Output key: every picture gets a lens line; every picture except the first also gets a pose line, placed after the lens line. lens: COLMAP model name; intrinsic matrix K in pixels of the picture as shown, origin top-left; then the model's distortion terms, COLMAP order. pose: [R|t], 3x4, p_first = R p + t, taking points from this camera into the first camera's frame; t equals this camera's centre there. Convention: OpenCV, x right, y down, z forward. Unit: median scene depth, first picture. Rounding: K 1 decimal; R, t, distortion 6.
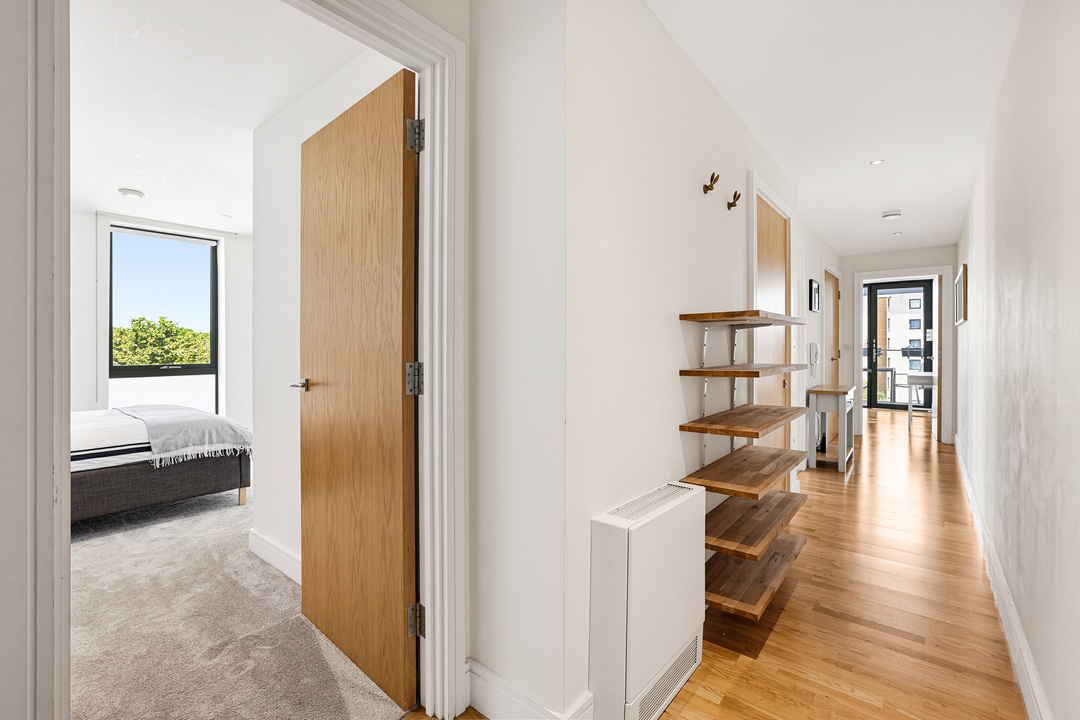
lens RADIAL K [[483.7, 0, 536.1], [0, 483.7, 348.2], [0, 0, 1]] dist [0.000942, 0.000277]
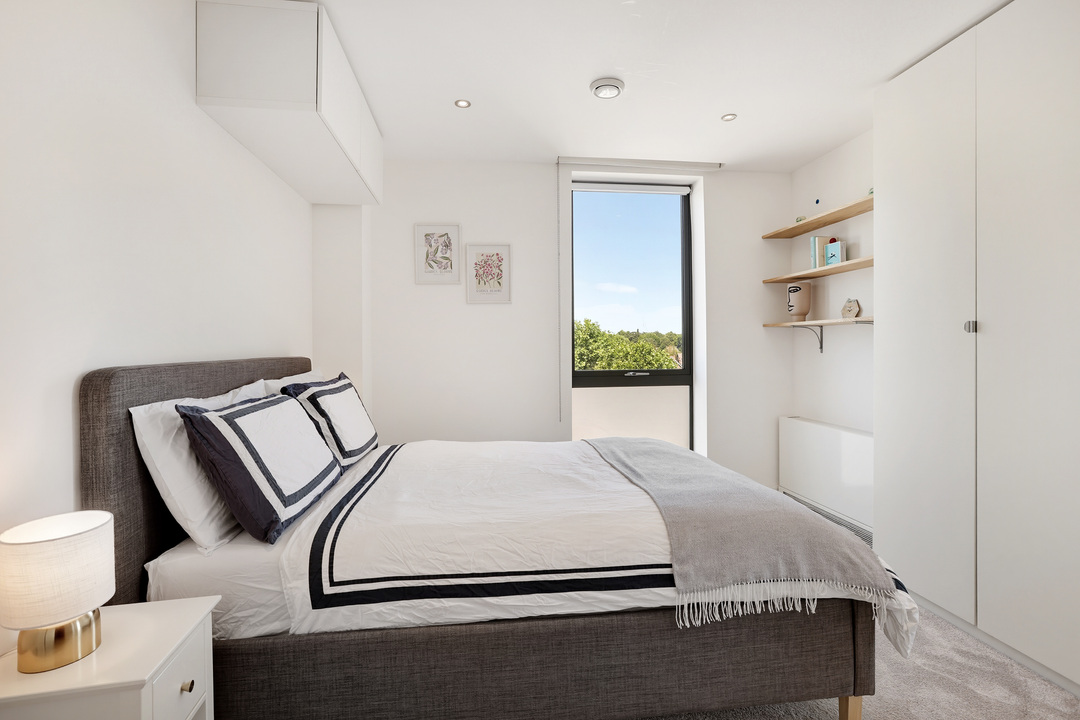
lens RADIAL K [[473.0, 0, 540.0], [0, 473.0, 360.0], [0, 0, 1]] dist [-0.000143, -0.000005]
pose [[0.738020, 0.015812, -0.674593, -0.403696], [0.000147, 0.999722, 0.023594, 0.003784], [0.674779, -0.017512, 0.737812, 0.409368]]
